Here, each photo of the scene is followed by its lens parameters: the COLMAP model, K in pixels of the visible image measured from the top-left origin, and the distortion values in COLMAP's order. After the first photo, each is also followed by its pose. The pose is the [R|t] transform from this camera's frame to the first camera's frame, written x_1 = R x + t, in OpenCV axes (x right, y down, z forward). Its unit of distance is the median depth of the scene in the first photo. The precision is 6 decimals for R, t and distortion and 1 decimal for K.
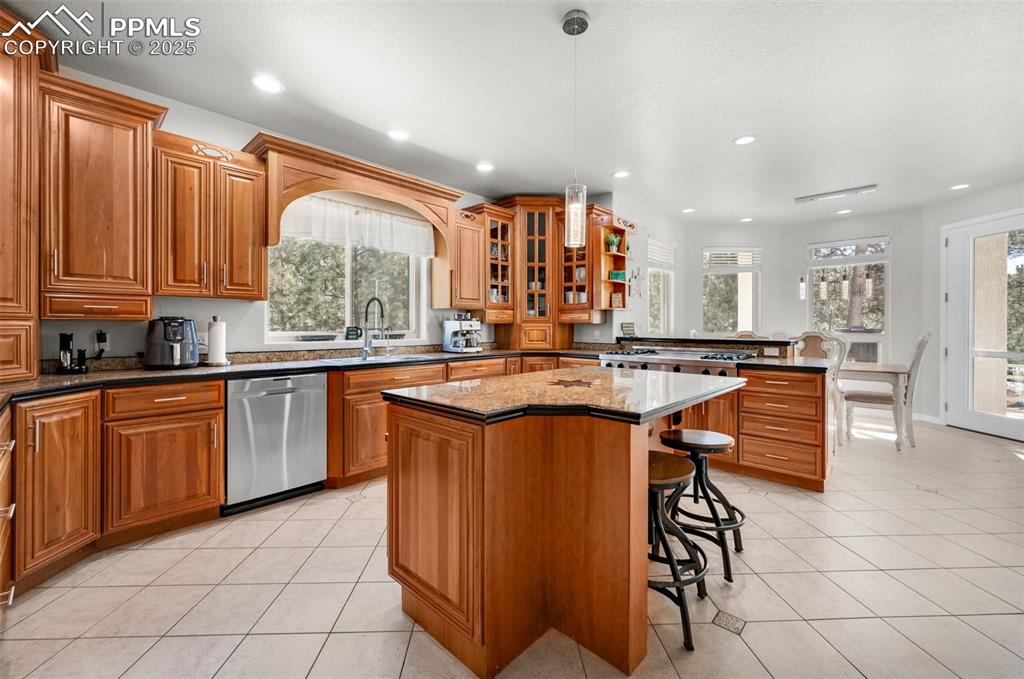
lens RADIAL K [[416.0, 0, 512.0], [0, 416.0, 339.5], [0, 0, 1]] dist [-0.002137, 0.000200]
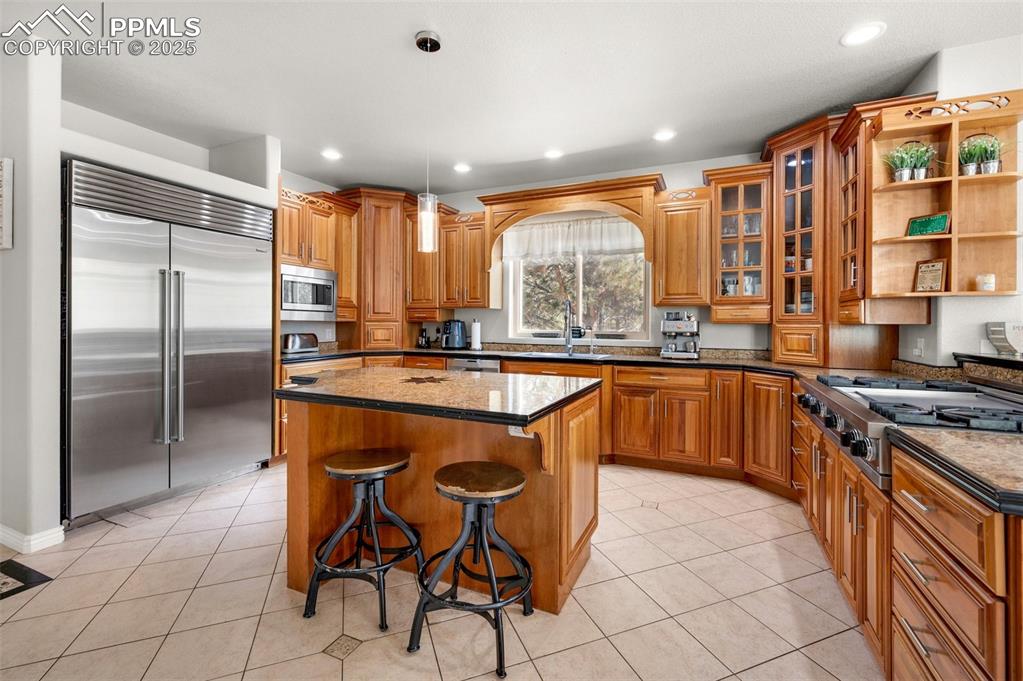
lens RADIAL K [[426.6, 0, 515.3], [0, 426.6, 329.9], [0, 0, 1]] dist [-0.002274, -0.000305]
pose [[0.329088, 0.017652, -0.944134, 0.562402], [-0.034232, 0.999391, 0.006754, -0.019632], [0.943679, 0.030097, 0.329492, 0.393875]]
